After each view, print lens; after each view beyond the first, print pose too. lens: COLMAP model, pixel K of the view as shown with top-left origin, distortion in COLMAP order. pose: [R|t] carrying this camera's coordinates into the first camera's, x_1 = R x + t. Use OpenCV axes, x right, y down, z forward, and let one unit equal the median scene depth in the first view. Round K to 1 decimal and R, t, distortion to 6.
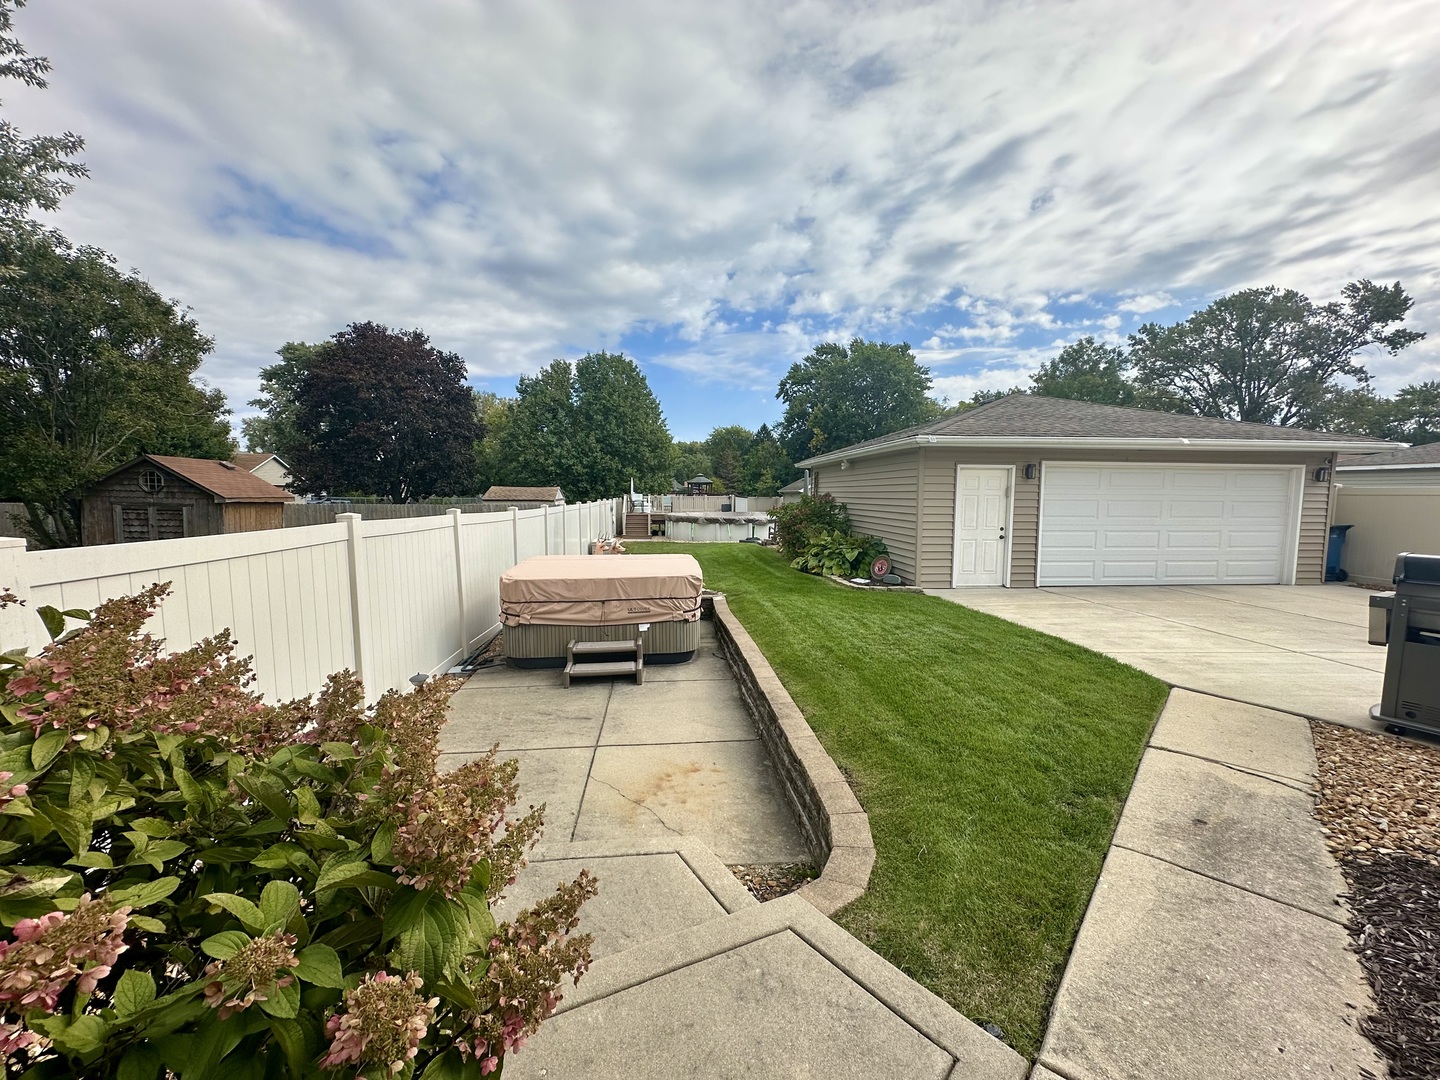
lens RADIAL K [[569.9, 0, 722.1], [0, 569.9, 545.3], [0, 0, 1]] dist [-0.013212, 0.001743]
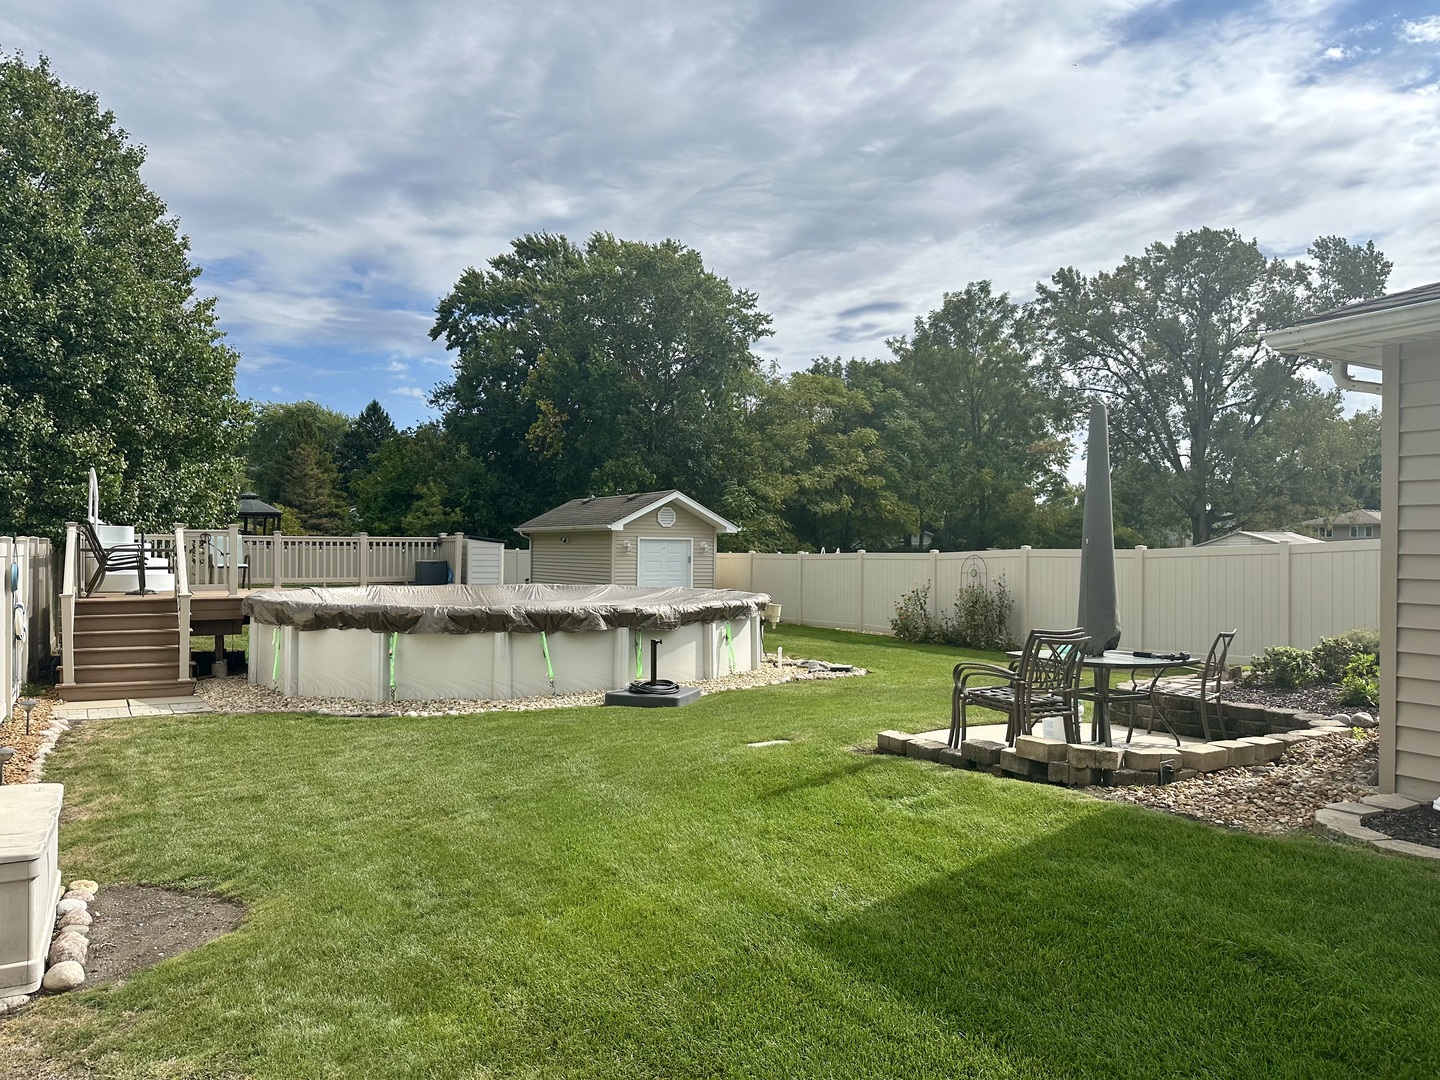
lens RADIAL K [[1003.3, 0, 727.0], [0, 1003.3, 543.0], [0, 0, 1]] dist [0.027390, -0.046310]
pose [[0.904816, 0.008016, 0.425726, -0.050655], [0.031608, 0.995800, -0.085928, -0.016357], [-0.424627, 0.091205, 0.900763, 0.239958]]
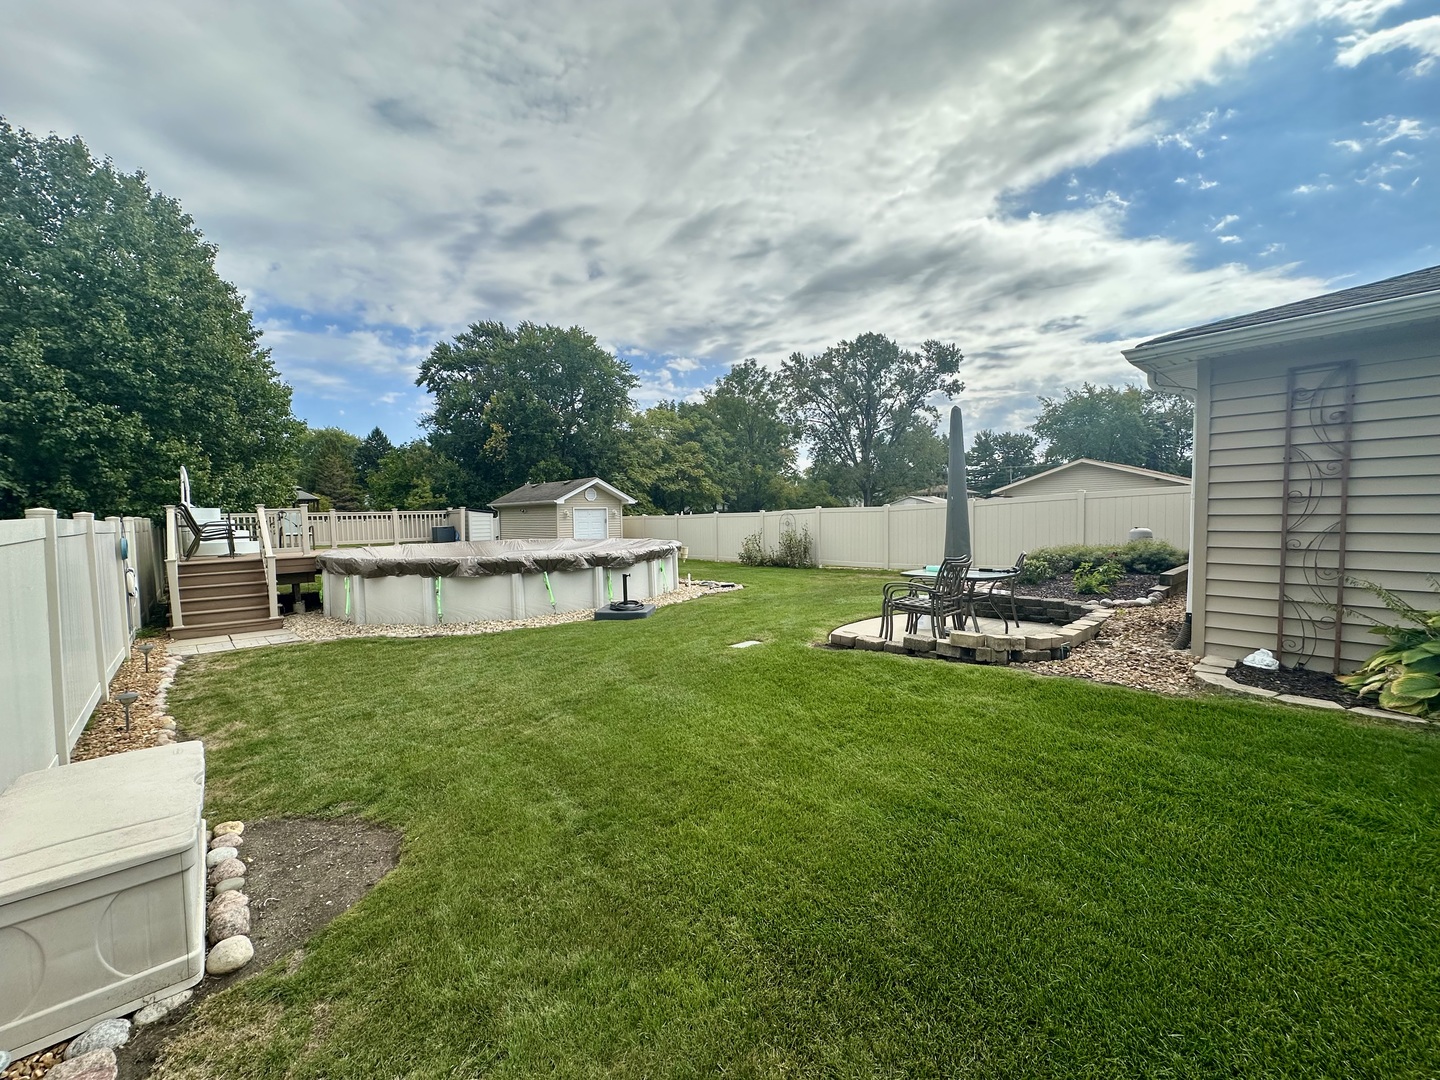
lens RADIAL K [[569.9, 0, 716.0], [0, 569.9, 537.8], [0, 0, 1]] dist [-0.013212, 0.001743]
pose [[0.801933, -0.043624, 0.595819, -0.058002], [0.073939, 0.996910, -0.026525, -0.019005], [-0.592820, 0.065325, 0.802681, 0.275309]]
